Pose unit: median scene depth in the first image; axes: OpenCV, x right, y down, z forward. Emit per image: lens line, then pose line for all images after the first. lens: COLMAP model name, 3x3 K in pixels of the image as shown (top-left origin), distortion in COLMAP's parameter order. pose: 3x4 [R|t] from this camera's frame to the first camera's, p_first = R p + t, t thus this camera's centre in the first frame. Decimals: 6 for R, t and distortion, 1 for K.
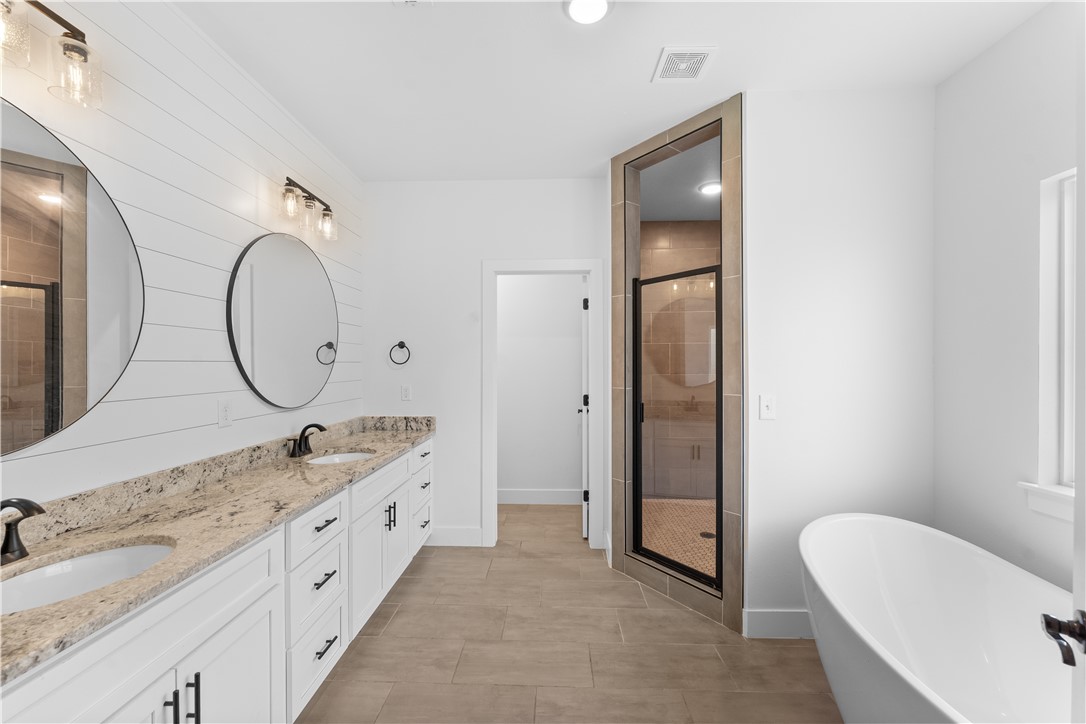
lens RADIAL K [[437.9, 0, 540.1], [0, 437.9, 364.0], [0, 0, 1]] dist [-0.000083, -0.000010]
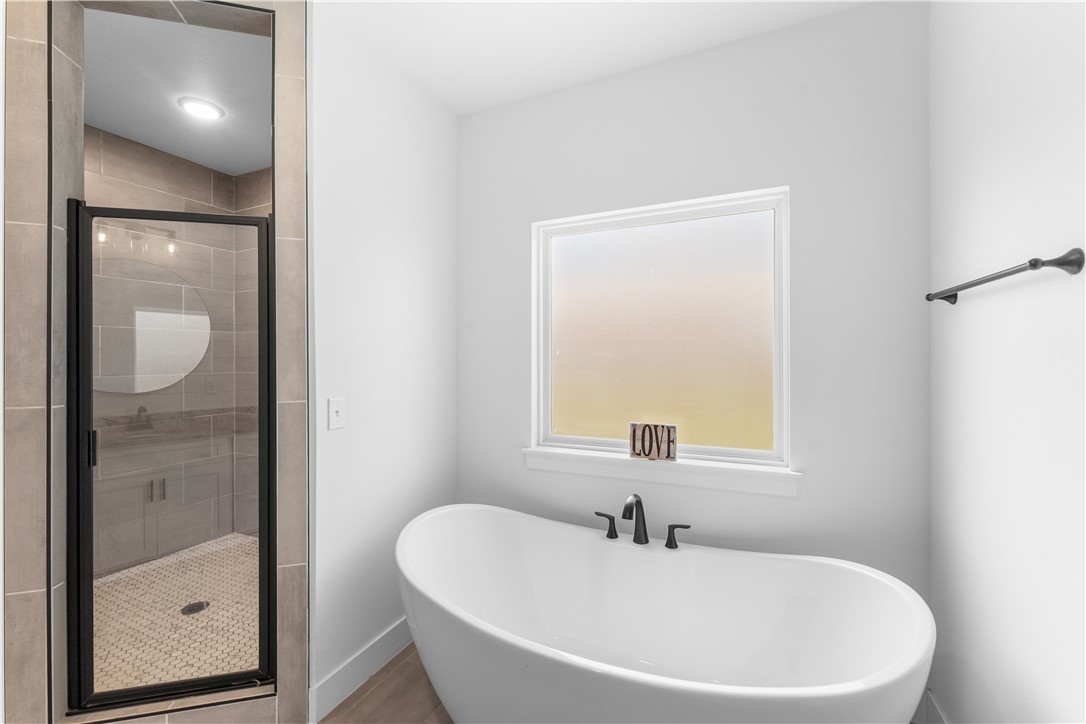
lens RADIAL K [[448.0, 0, 542.7], [0, 448.0, 355.3], [0, 0, 1]] dist [0.000503, 0.000429]
pose [[0.388736, 0.005424, 0.921333, -0.066215], [0.001893, 0.999976, -0.006686, -0.000153], [-0.921347, 0.004344, 0.388716, 0.259340]]
